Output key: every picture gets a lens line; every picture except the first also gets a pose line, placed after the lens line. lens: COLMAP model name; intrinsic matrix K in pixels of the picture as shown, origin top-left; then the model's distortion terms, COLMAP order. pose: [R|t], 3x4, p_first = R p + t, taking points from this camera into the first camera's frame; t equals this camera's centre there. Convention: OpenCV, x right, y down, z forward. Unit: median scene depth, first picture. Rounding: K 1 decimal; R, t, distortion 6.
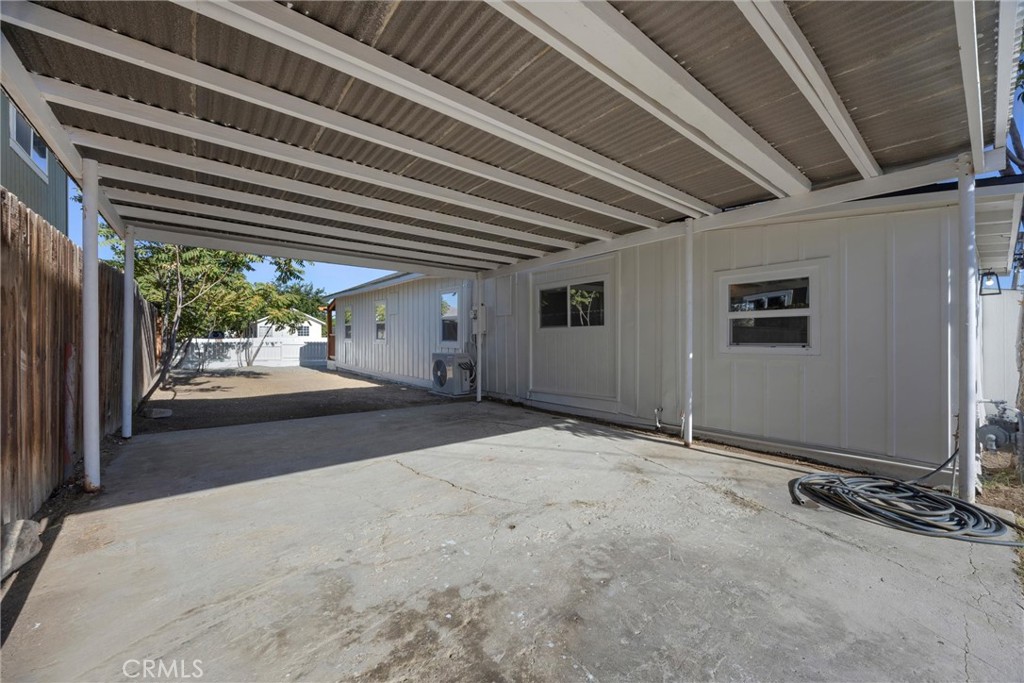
lens RADIAL K [[391.9, 0, 513.0], [0, 391.9, 338.9], [0, 0, 1]] dist [0.000725, -0.000139]
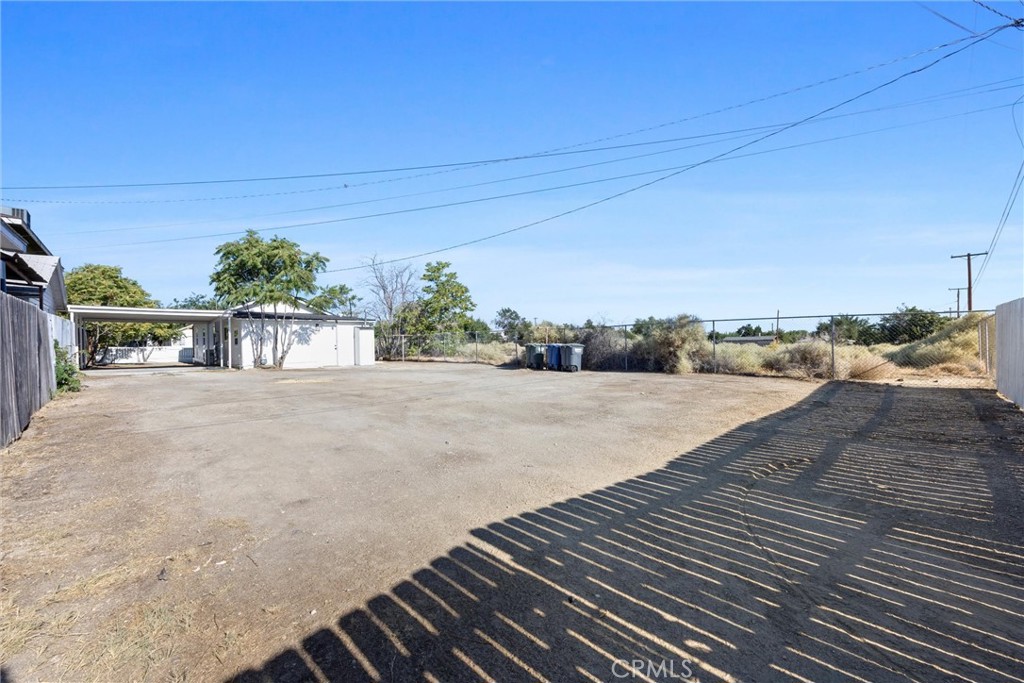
lens RADIAL K [[391.9, 0, 513.5], [0, 391.9, 344.4], [0, 0, 1]] dist [0.000725, -0.000139]
pose [[0.994320, -0.018208, 0.104860, 0.793325], [0.018261, 0.999833, 0.000458, 0.021407], [-0.104851, 0.001459, 0.994487, -0.926885]]
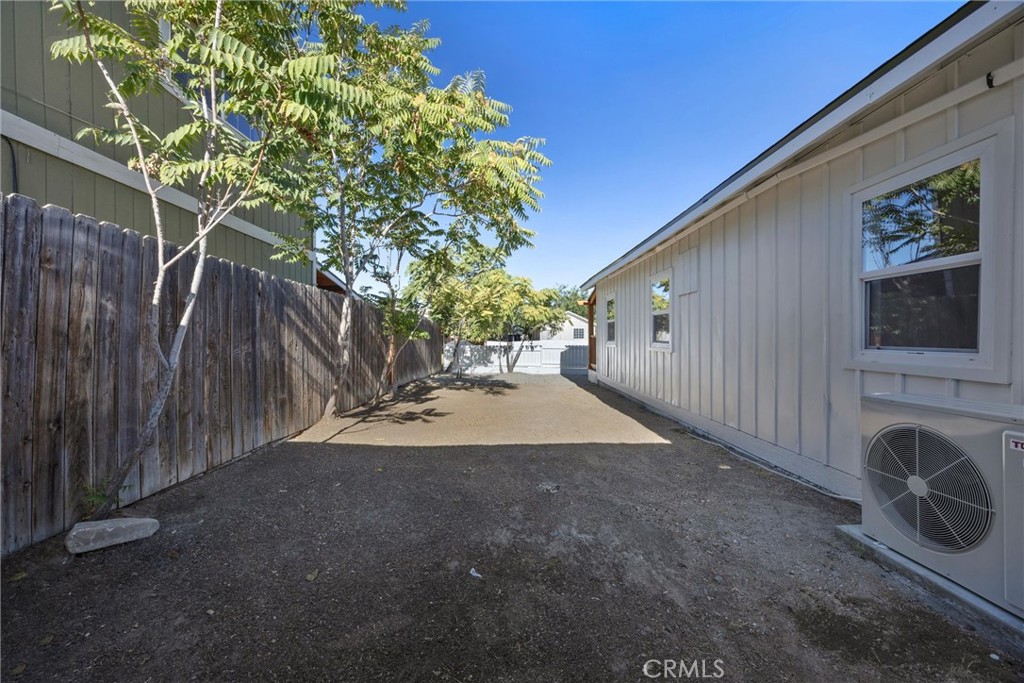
lens RADIAL K [[391.9, 0, 512.1], [0, 391.9, 341.7], [0, 0, 1]] dist [0.000725, -0.000139]
pose [[0.780368, -0.005833, -0.625294, -0.109805], [0.005557, 0.999982, -0.002394, 0.001145], [0.625296, -0.001607, 0.780386, 0.309667]]
